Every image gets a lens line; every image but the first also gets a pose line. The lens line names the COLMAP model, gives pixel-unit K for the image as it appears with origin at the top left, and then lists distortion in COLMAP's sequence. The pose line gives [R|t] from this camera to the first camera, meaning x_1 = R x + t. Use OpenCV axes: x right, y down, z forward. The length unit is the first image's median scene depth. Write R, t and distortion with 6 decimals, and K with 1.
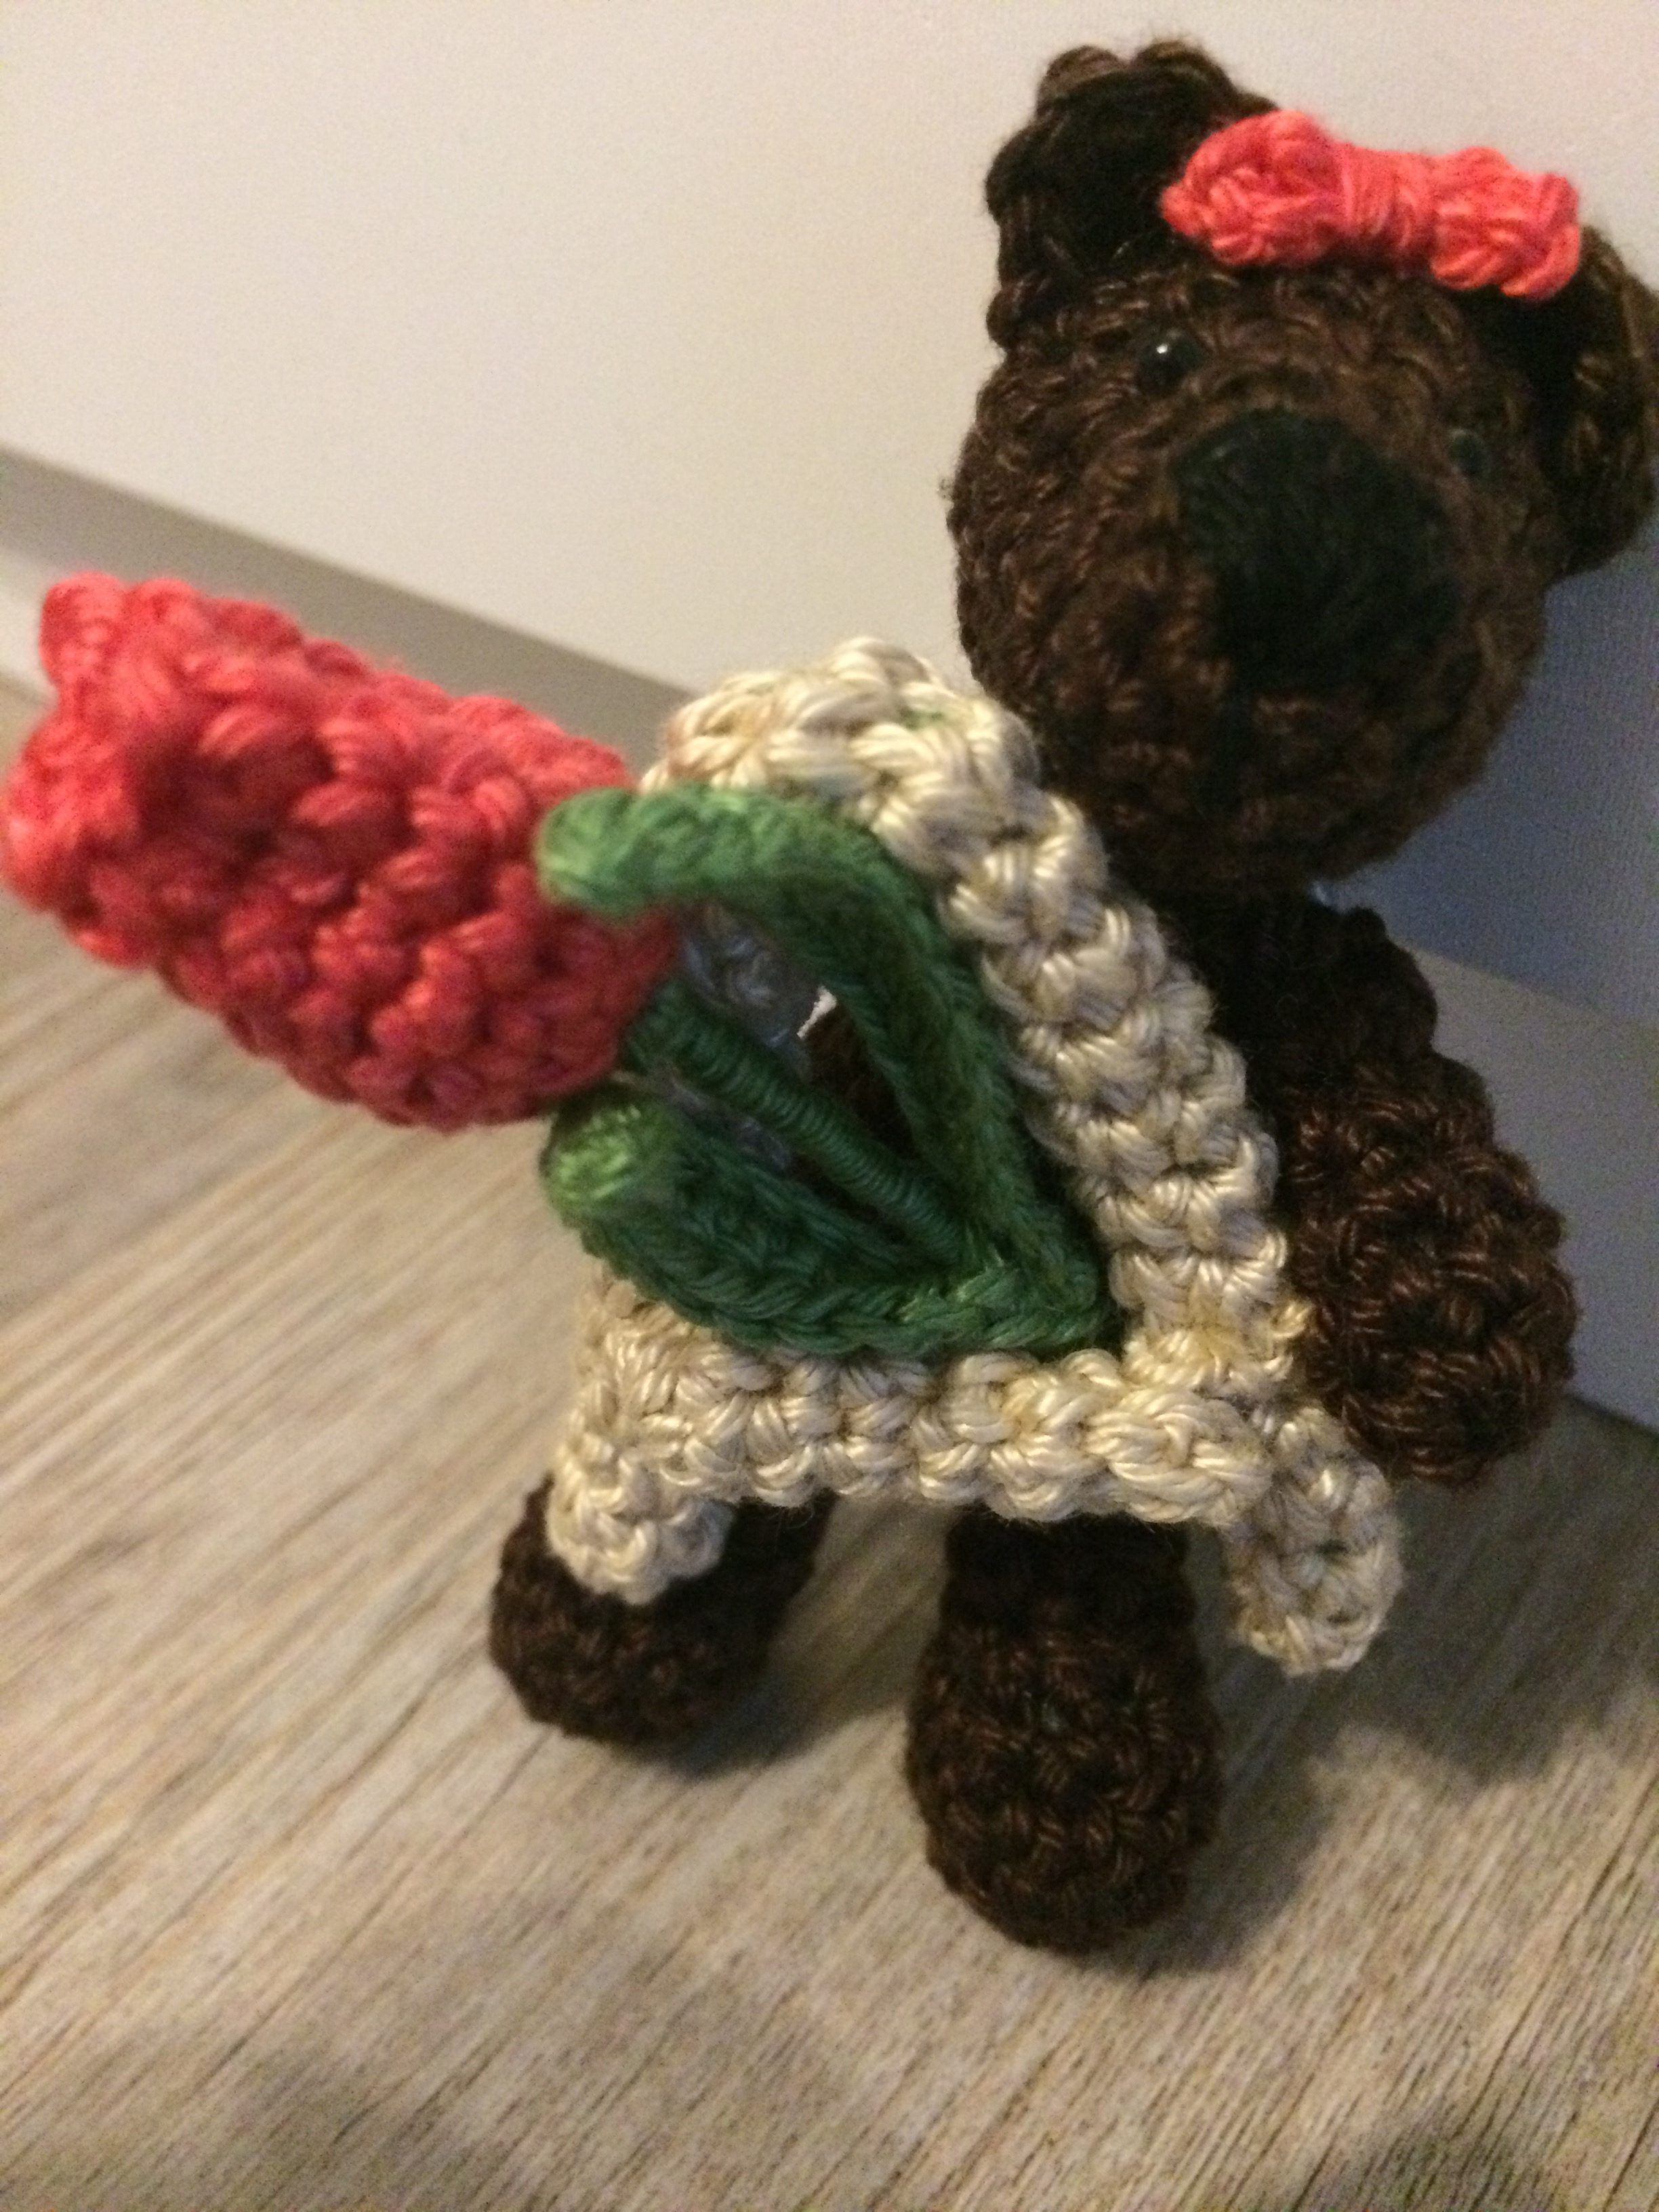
lens RADIAL K [[2028.1, 0, 870.1], [0, 2028.1, 1070.1], [0, 0, 1]] dist [-0.016806, 0.000000]
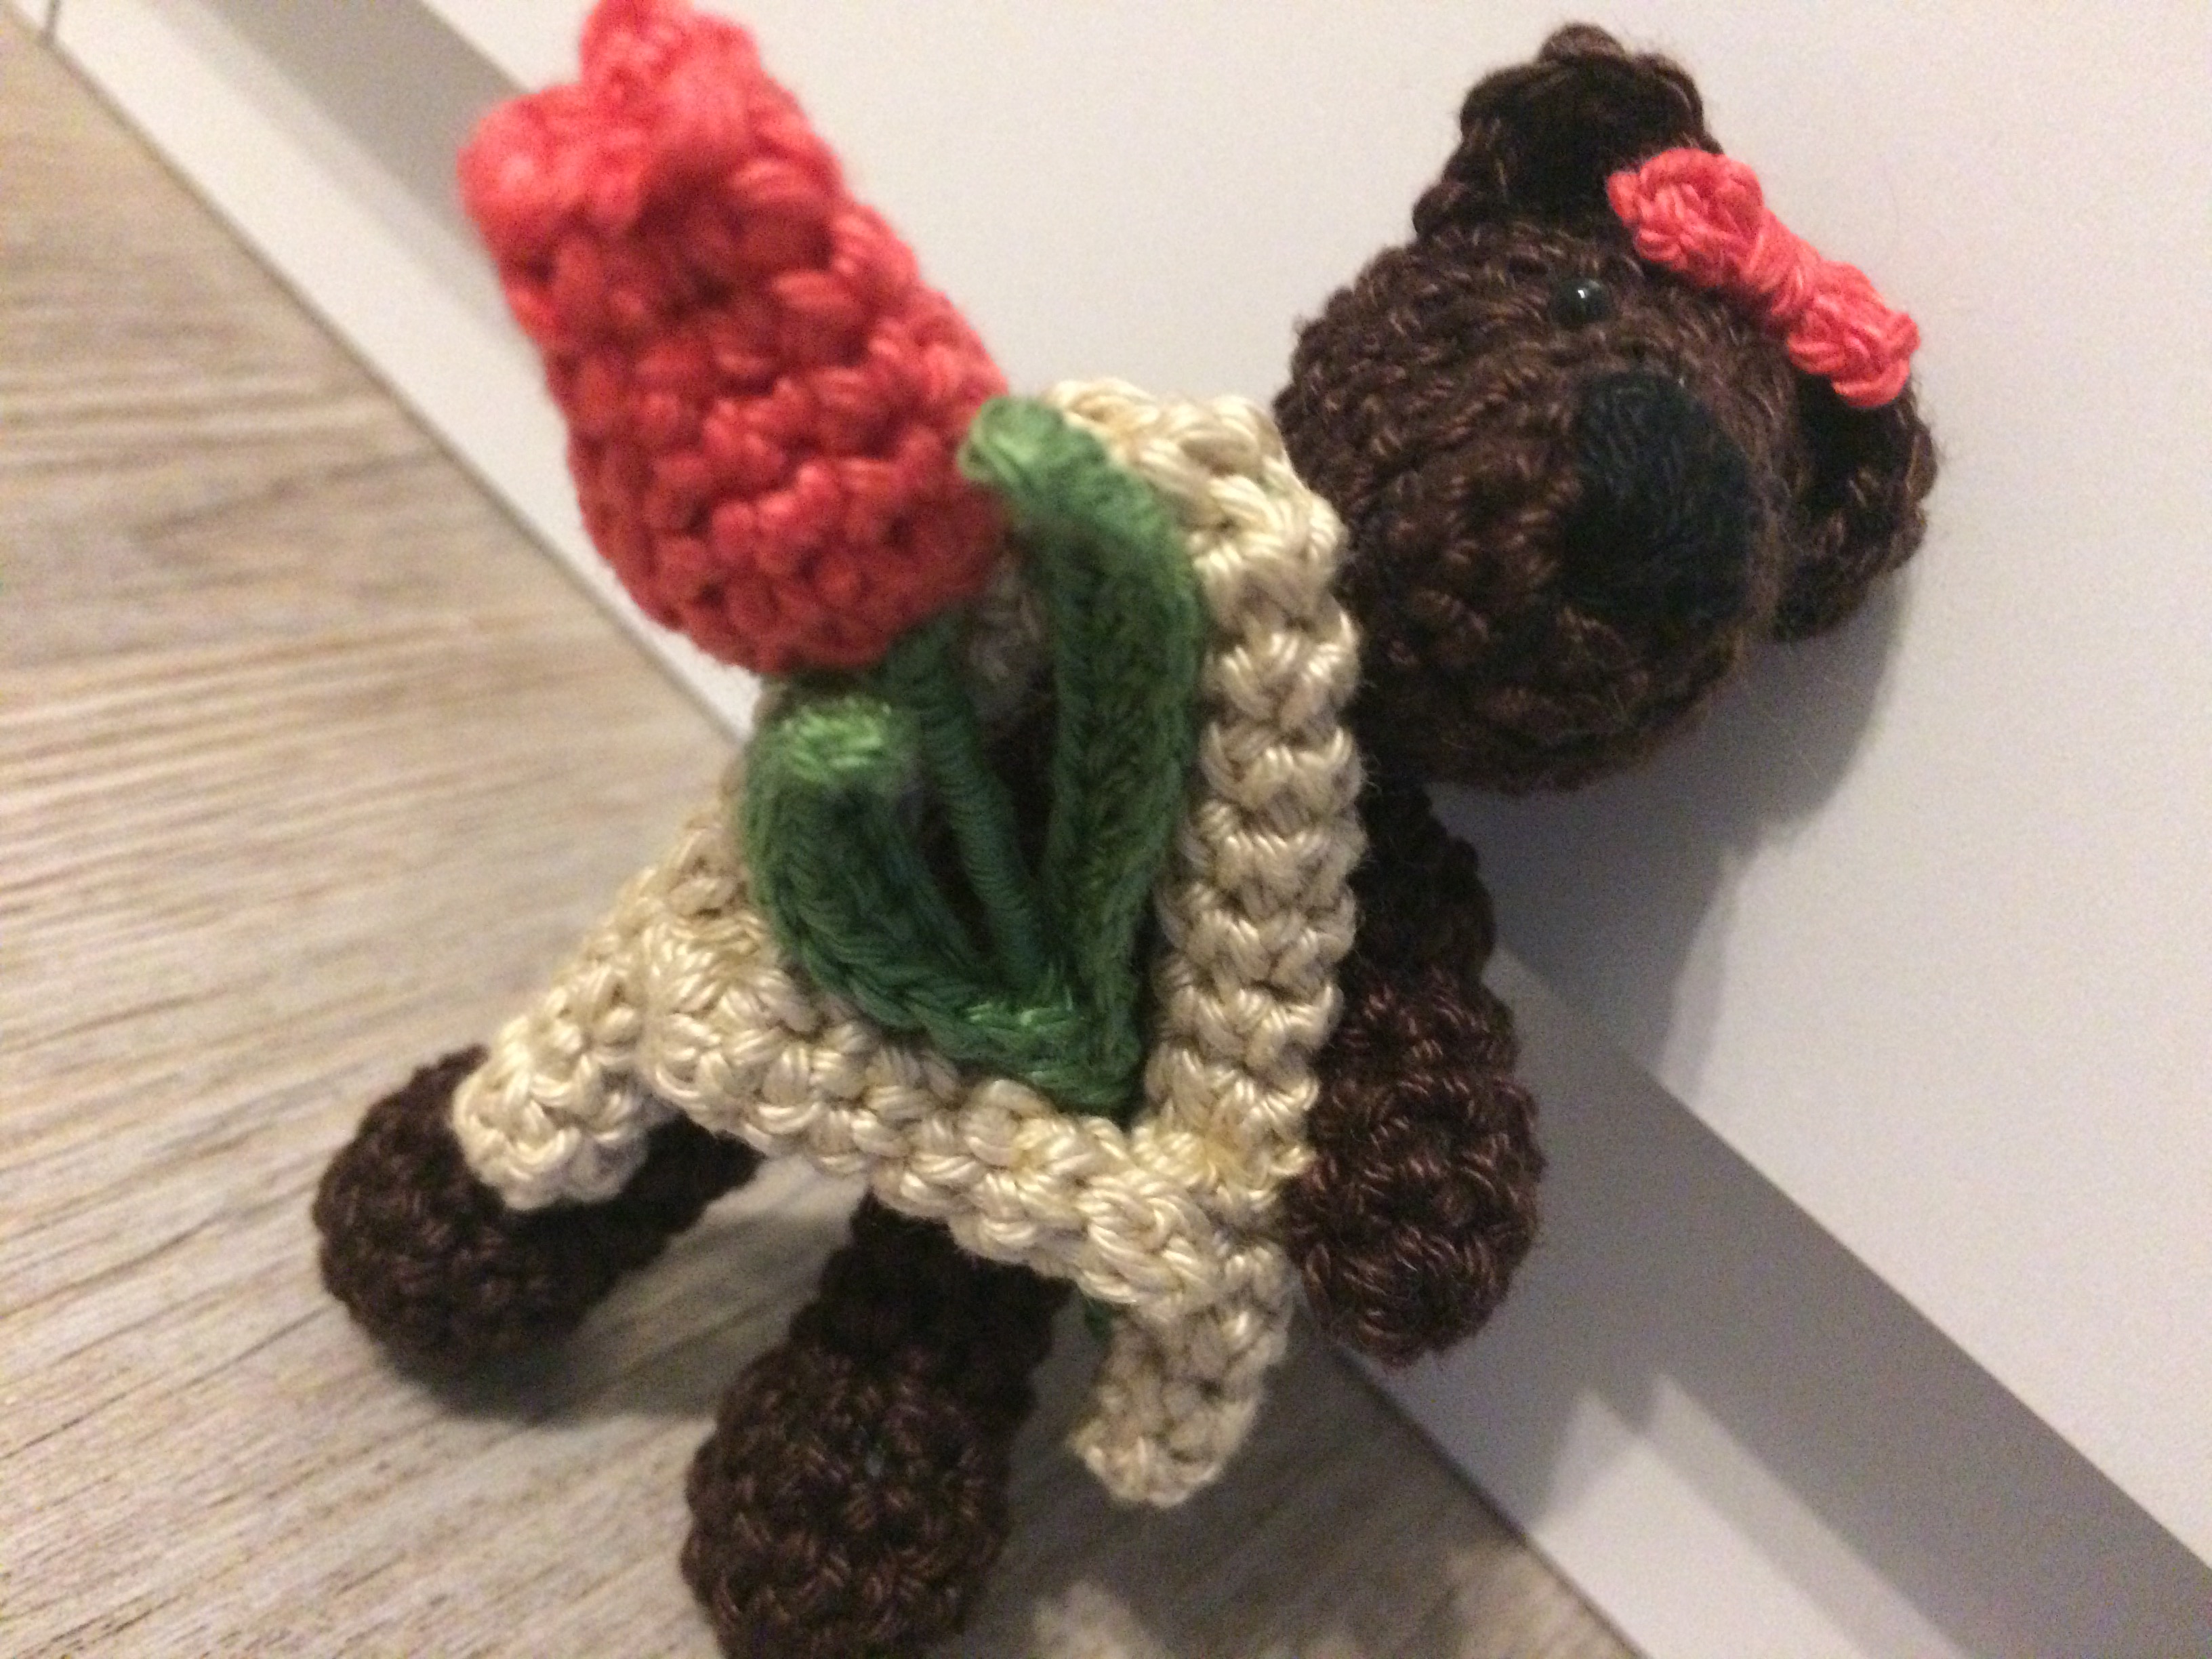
lens RADIAL K [[2028.1, 0, 1122.0], [0, 2028.1, 832.4], [0, 0, 1]] dist [-0.016806, 0.000000]
pose [[0.885198, 0.406795, 0.225703, -0.166354], [-0.387404, 0.913190, -0.126503, 0.123506], [-0.257570, 0.024542, 0.965948, -0.008441]]
